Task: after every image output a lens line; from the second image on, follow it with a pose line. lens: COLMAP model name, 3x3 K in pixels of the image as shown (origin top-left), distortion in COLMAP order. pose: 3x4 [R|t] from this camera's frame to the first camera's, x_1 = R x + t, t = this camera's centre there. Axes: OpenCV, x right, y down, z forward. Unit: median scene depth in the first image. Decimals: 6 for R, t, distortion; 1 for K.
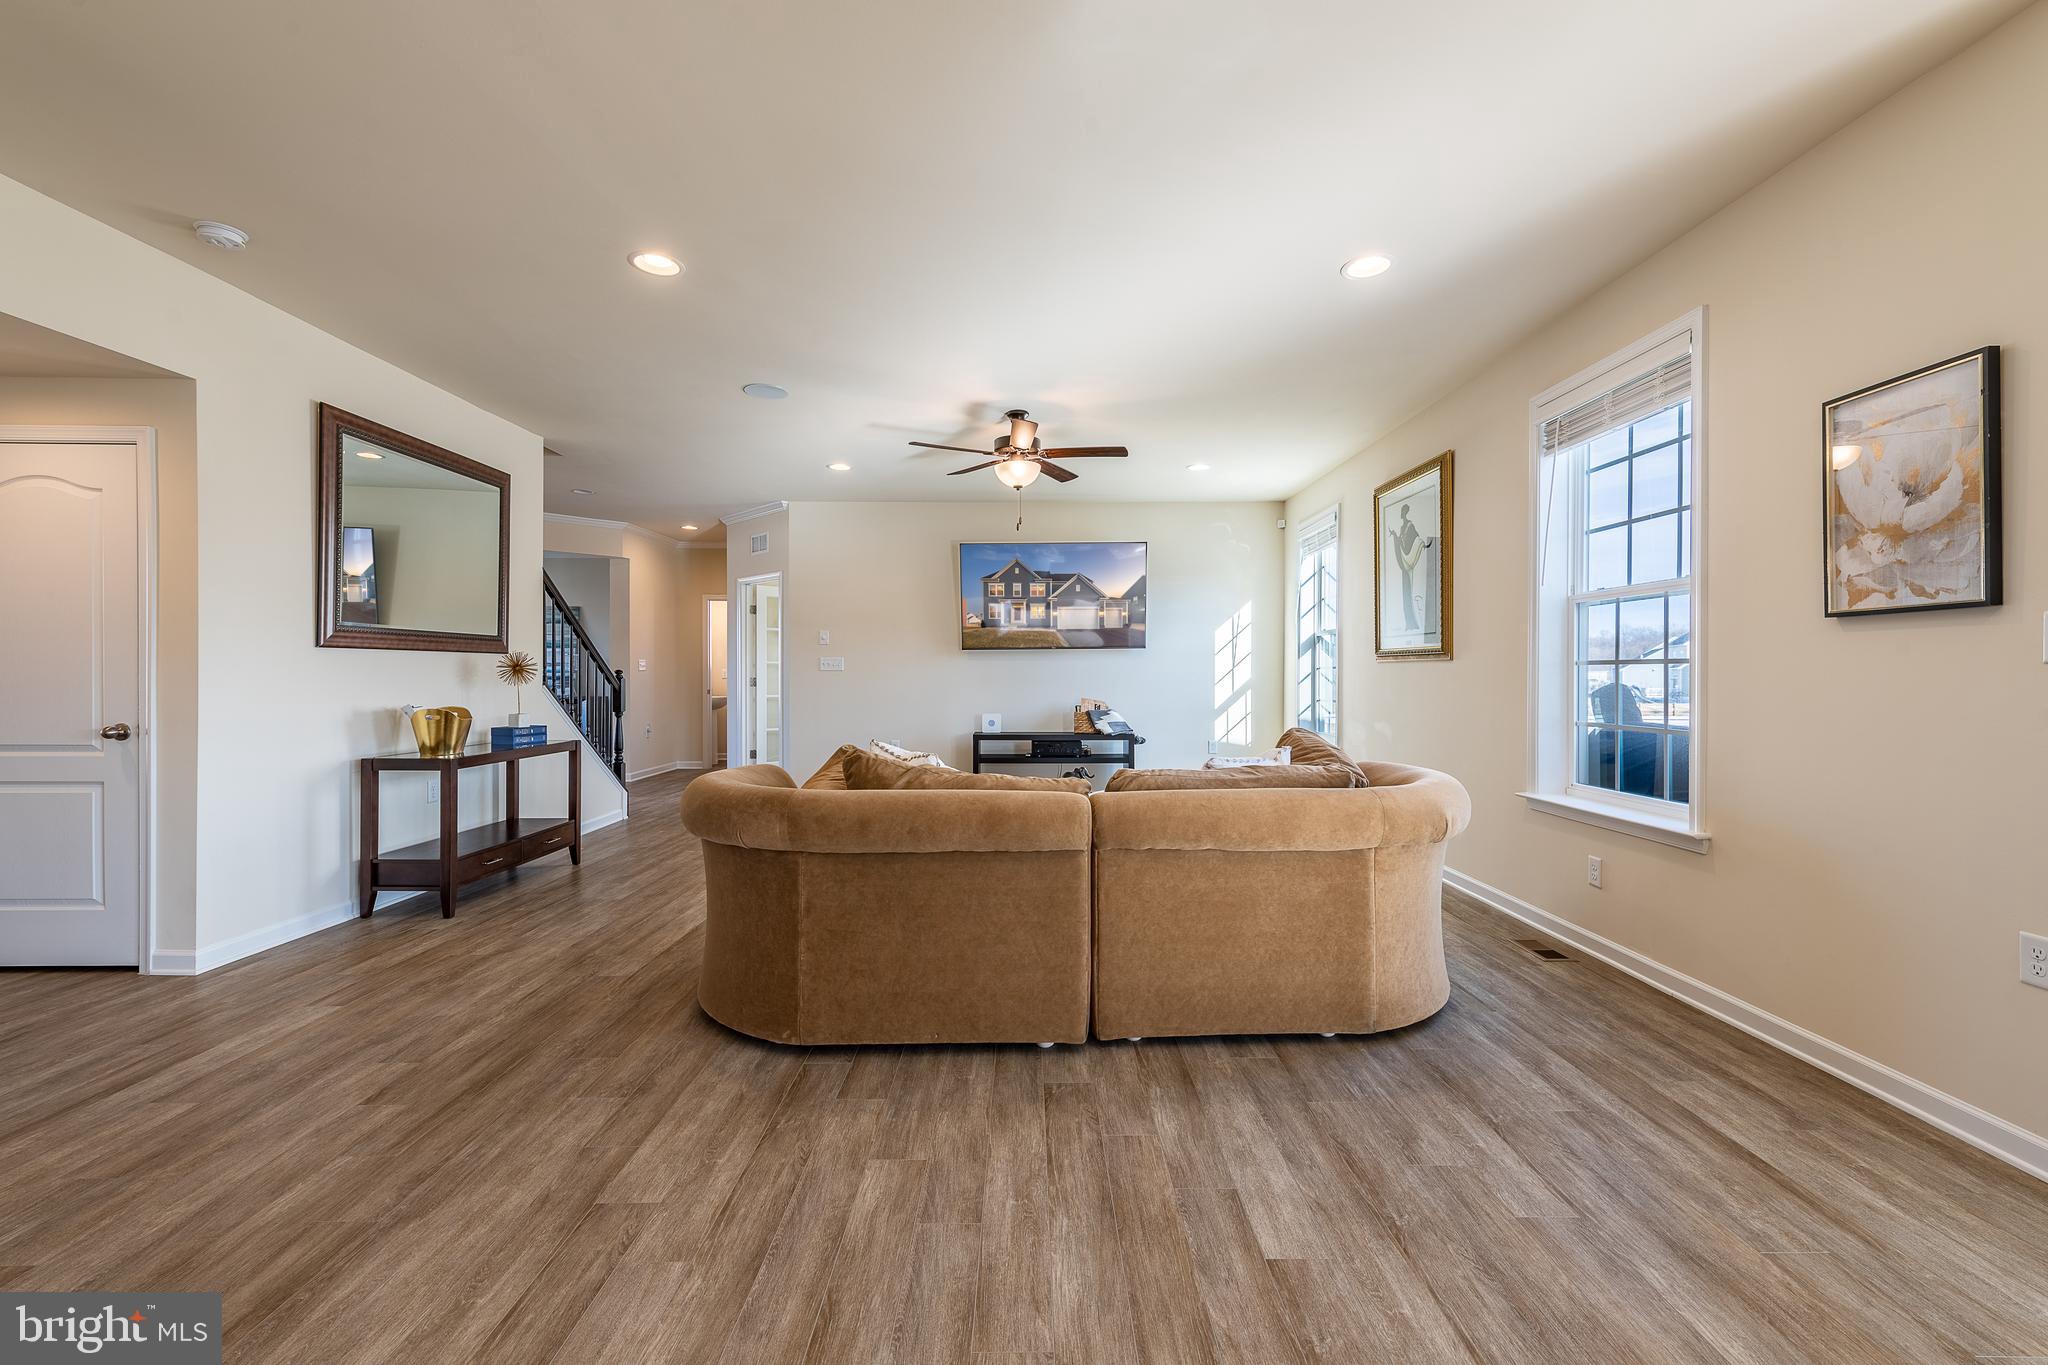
lens RADIAL K [[854.6, 0, 1026.9], [0, 854.6, 667.5], [0, 0, 1]] dist [0.013920, -0.004084]
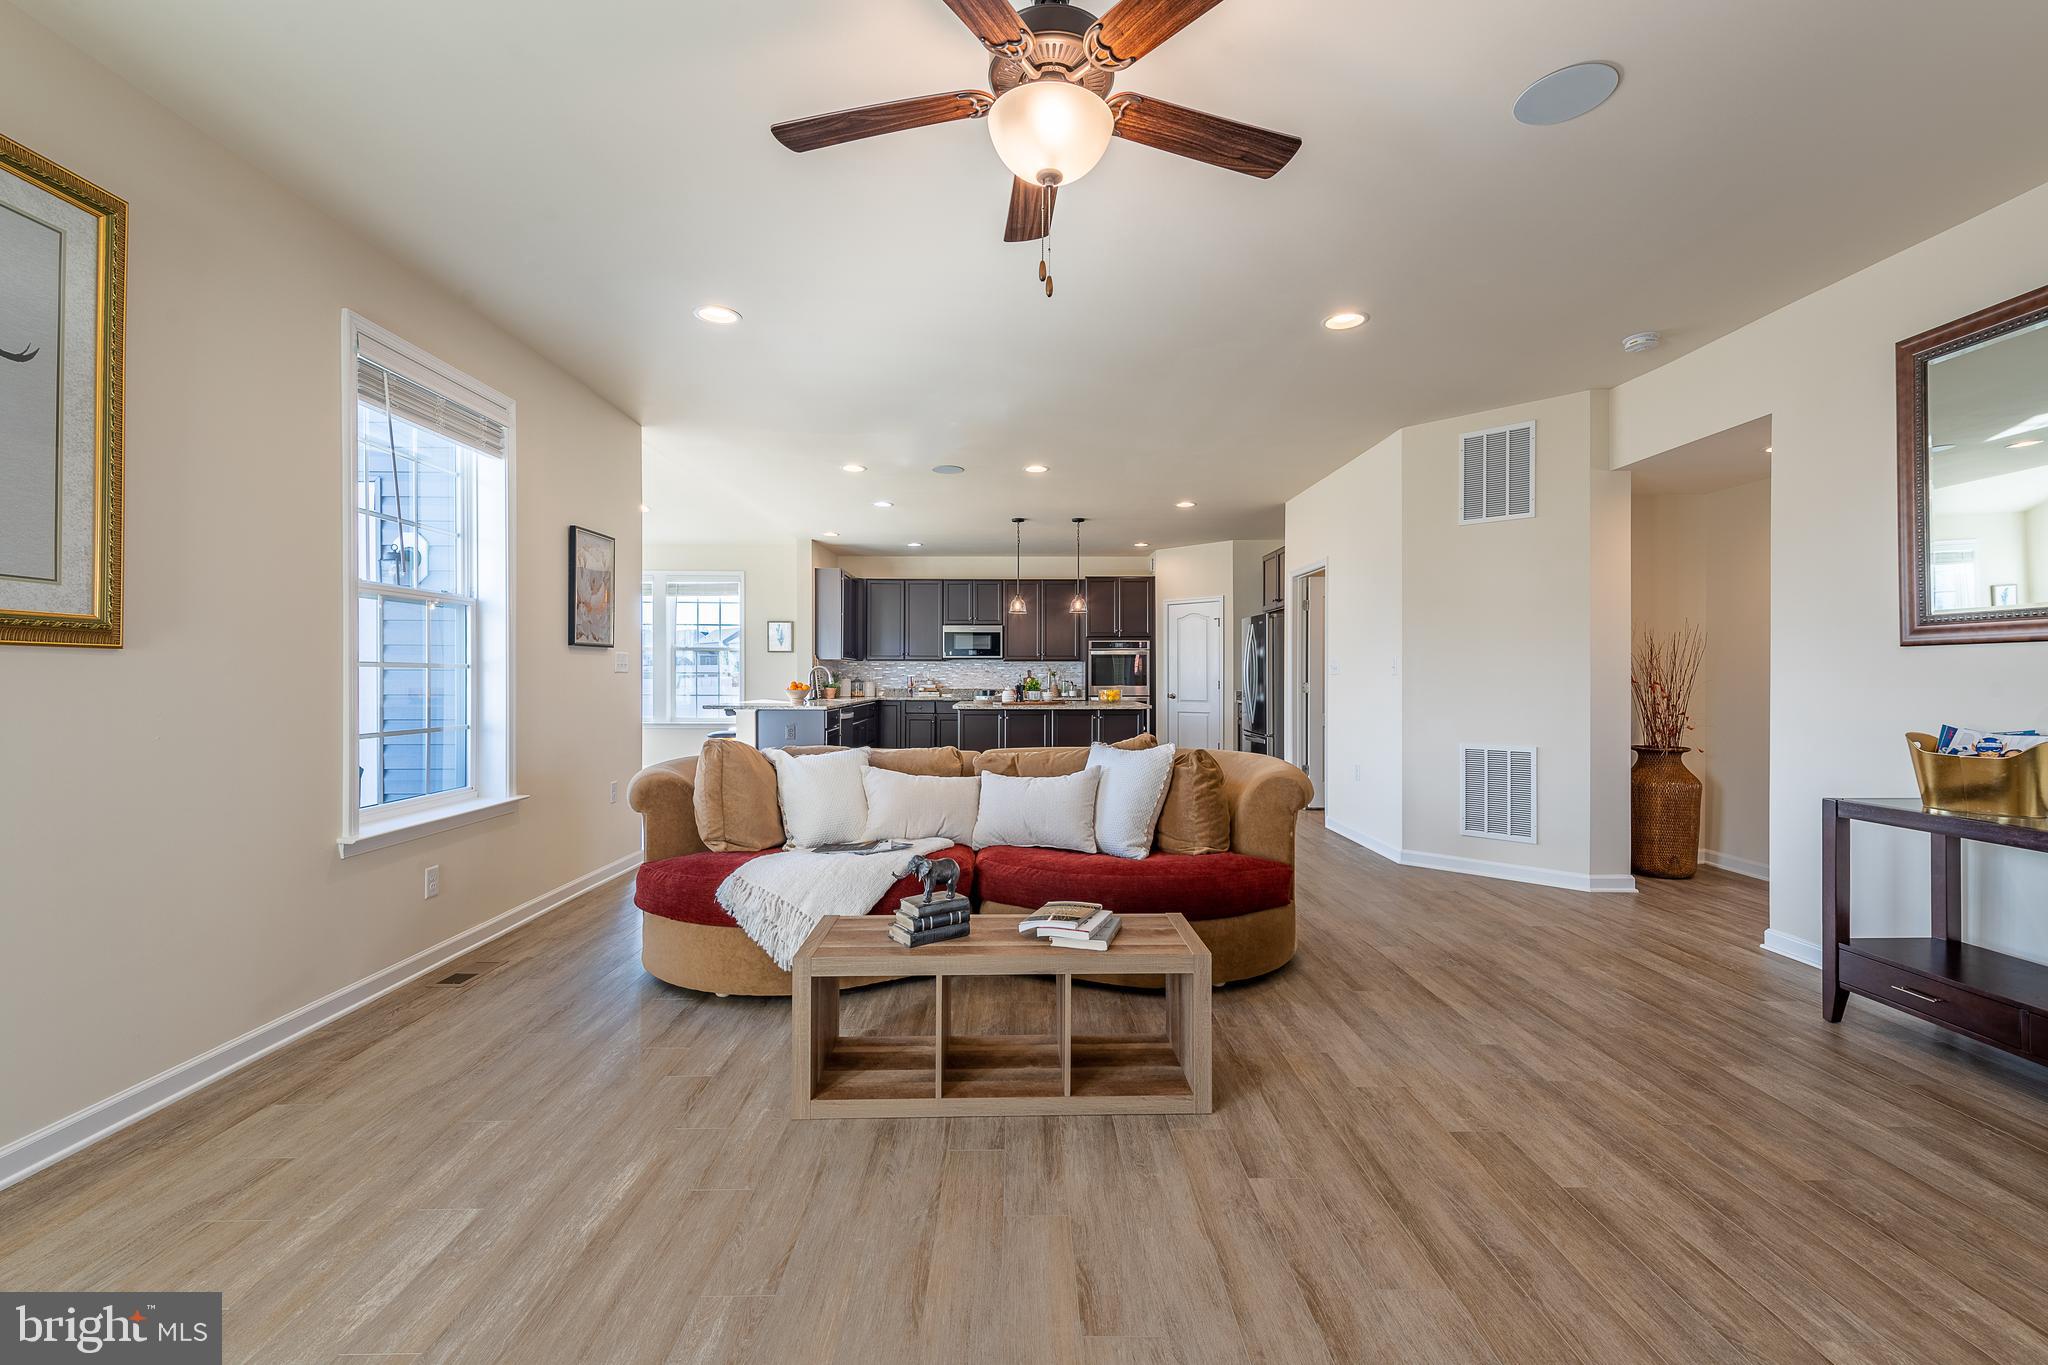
lens RADIAL K [[854.6, 0, 1037.6], [0, 854.6, 678.2], [0, 0, 1]] dist [0.013920, -0.004084]
pose [[-0.999553, -0.001812, -0.029832, 0.010316], [-0.001706, 0.999992, -0.003575, 0.011410], [0.029839, -0.003523, -0.999549, 2.040725]]
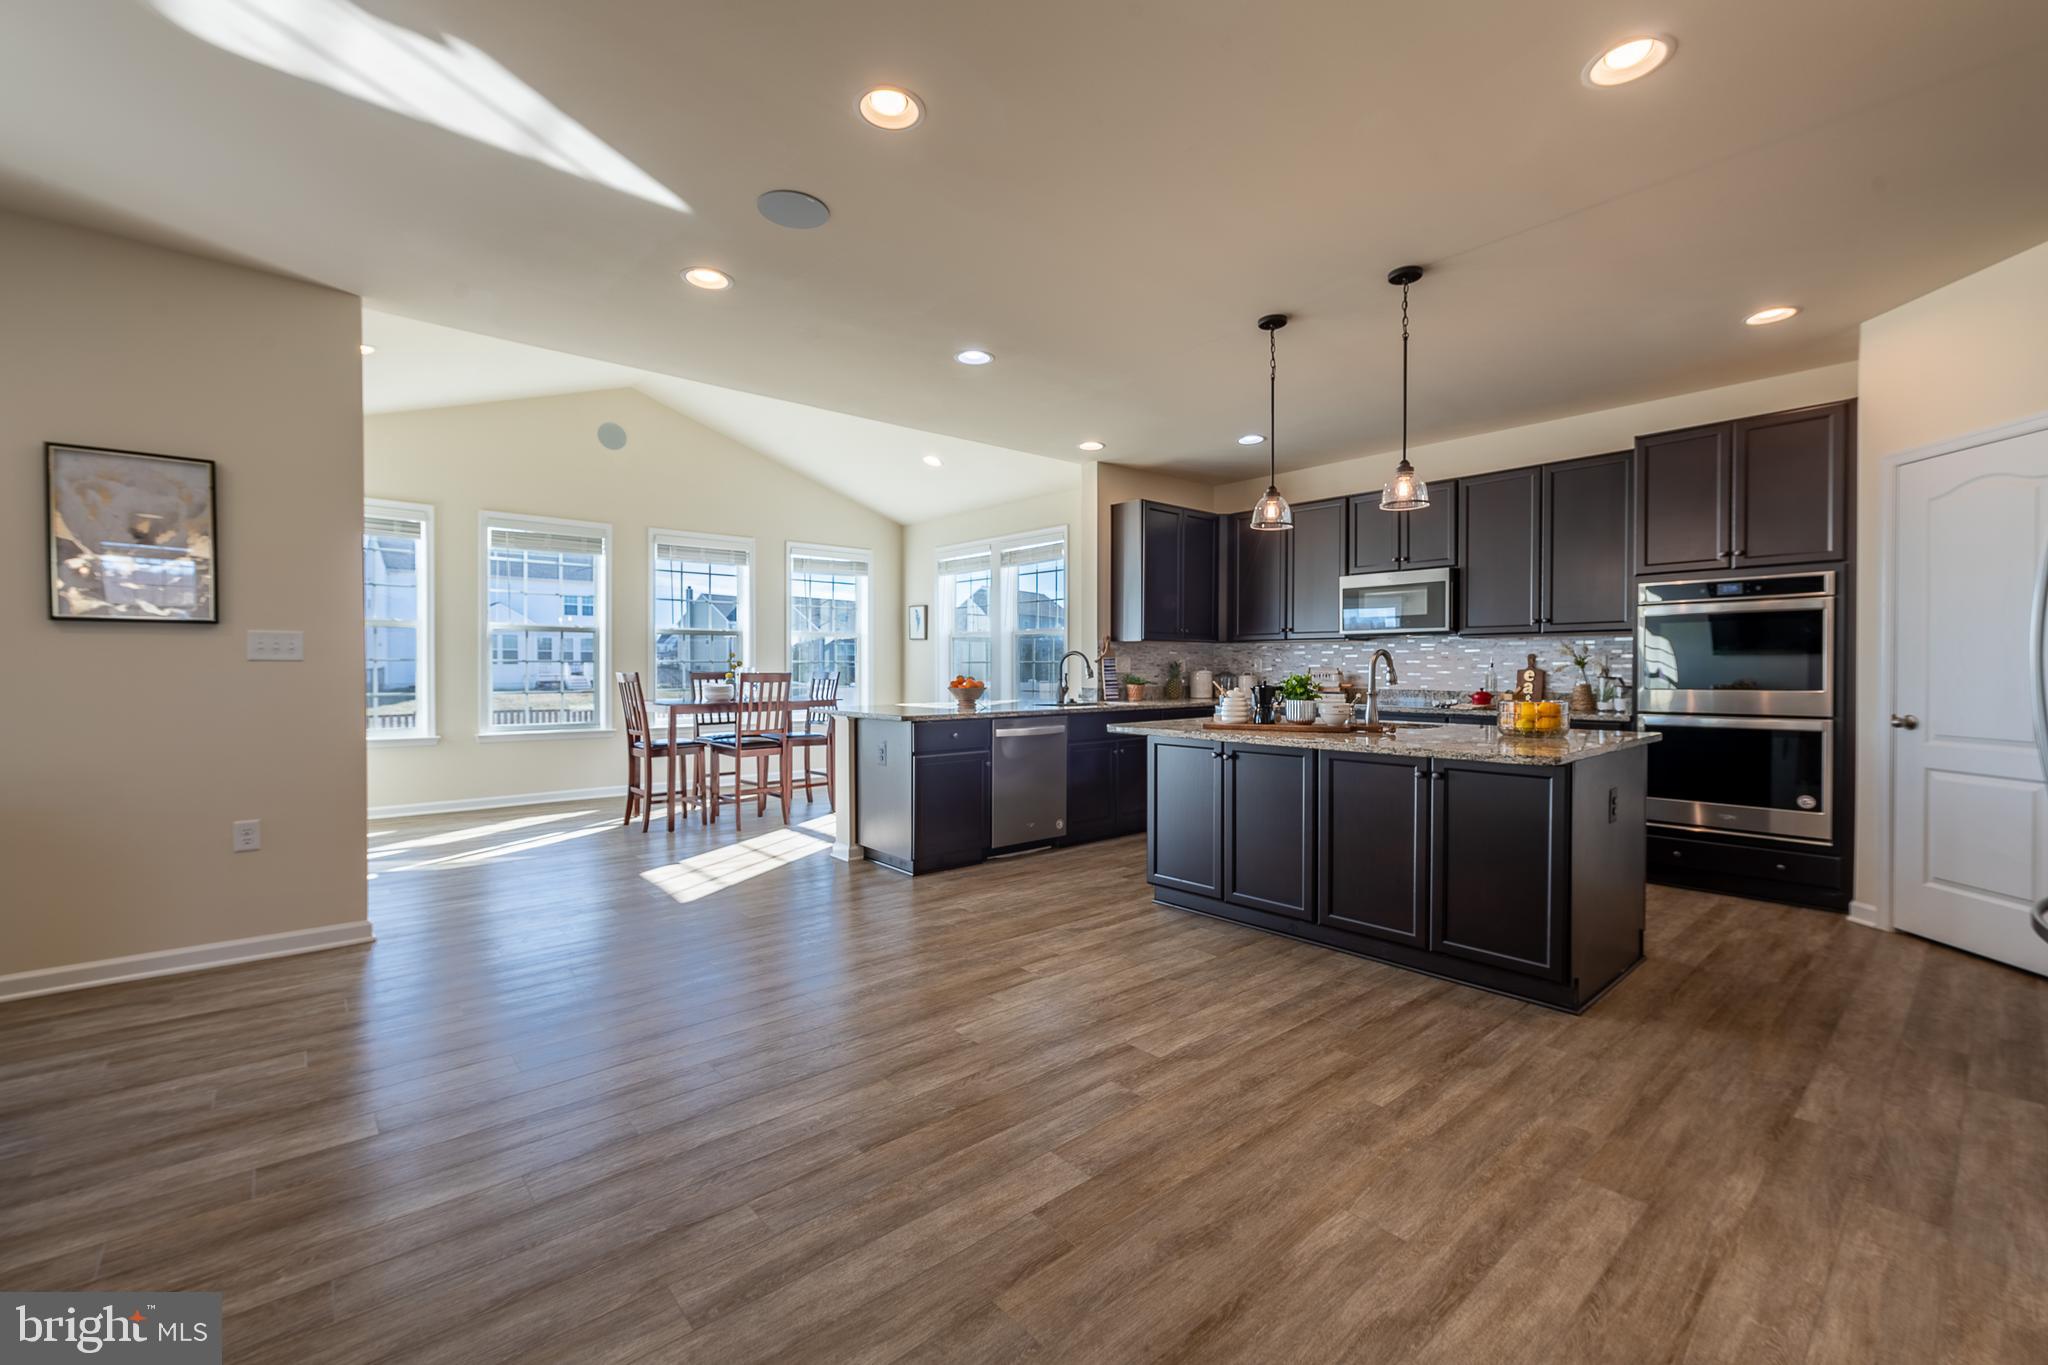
lens RADIAL K [[854.6, 0, 1038.5], [0, 854.6, 670.5], [0, 0, 1]] dist [0.013920, -0.004084]
pose [[-0.667897, -0.003366, 0.744246, -0.635147], [-0.005092, 0.999987, -0.000047, 0.004725], [-0.744236, -0.003821, -0.667906, 0.553197]]
